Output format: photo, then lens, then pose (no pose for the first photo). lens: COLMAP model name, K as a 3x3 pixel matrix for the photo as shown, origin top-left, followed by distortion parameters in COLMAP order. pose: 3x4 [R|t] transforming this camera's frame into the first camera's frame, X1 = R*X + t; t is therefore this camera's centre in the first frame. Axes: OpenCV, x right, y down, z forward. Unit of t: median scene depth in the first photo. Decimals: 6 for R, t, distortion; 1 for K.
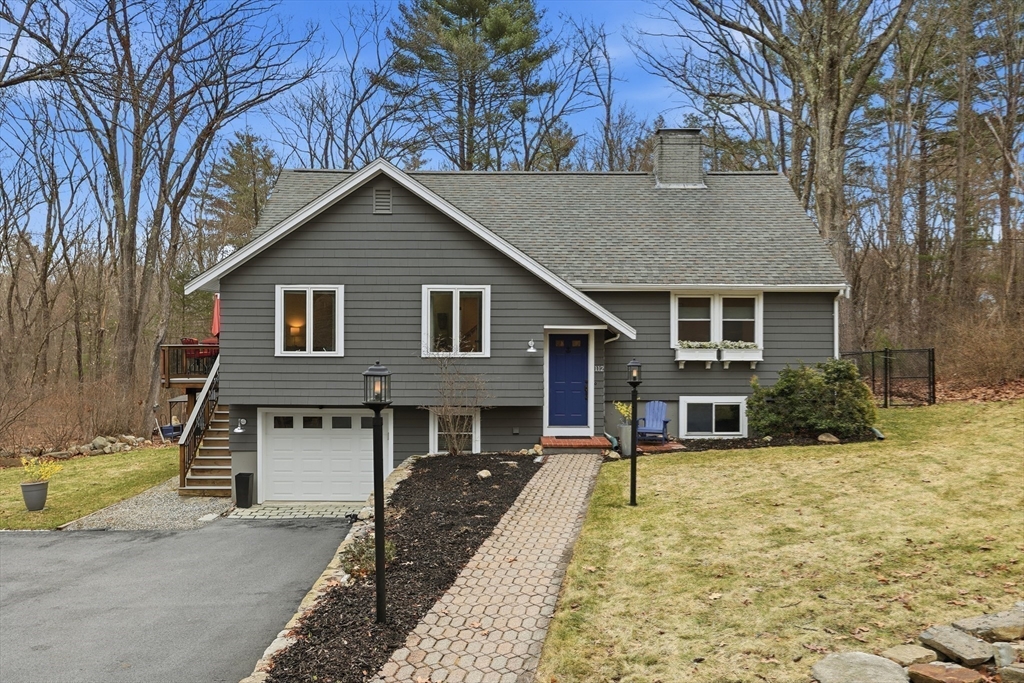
lens RADIAL K [[805.6, 0, 513.2], [0, 805.6, 341.1], [0, 0, 1]] dist [-0.009299, -0.002009]
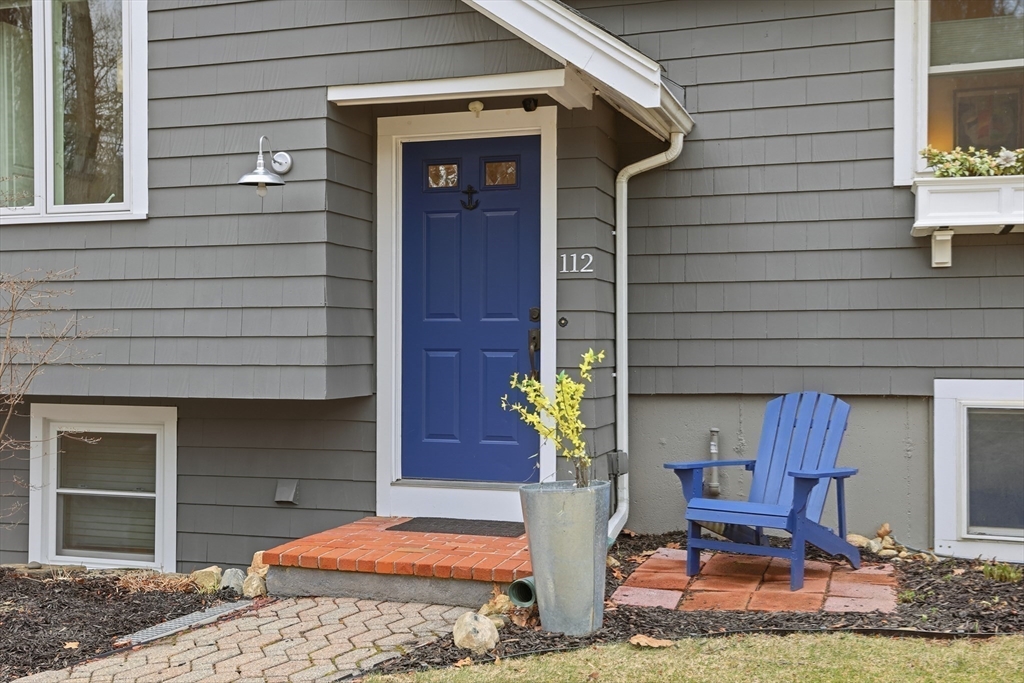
lens RADIAL K [[1102.4, 0, 510.0], [0, 1102.4, 342.9], [0, 0, 1]] dist [0.063208, 0.000000]
pose [[0.943512, -0.001017, -0.331337, 0.204687], [-0.001329, 0.999976, -0.006854, 0.062353], [0.331336, 0.006907, 0.943487, 0.660955]]
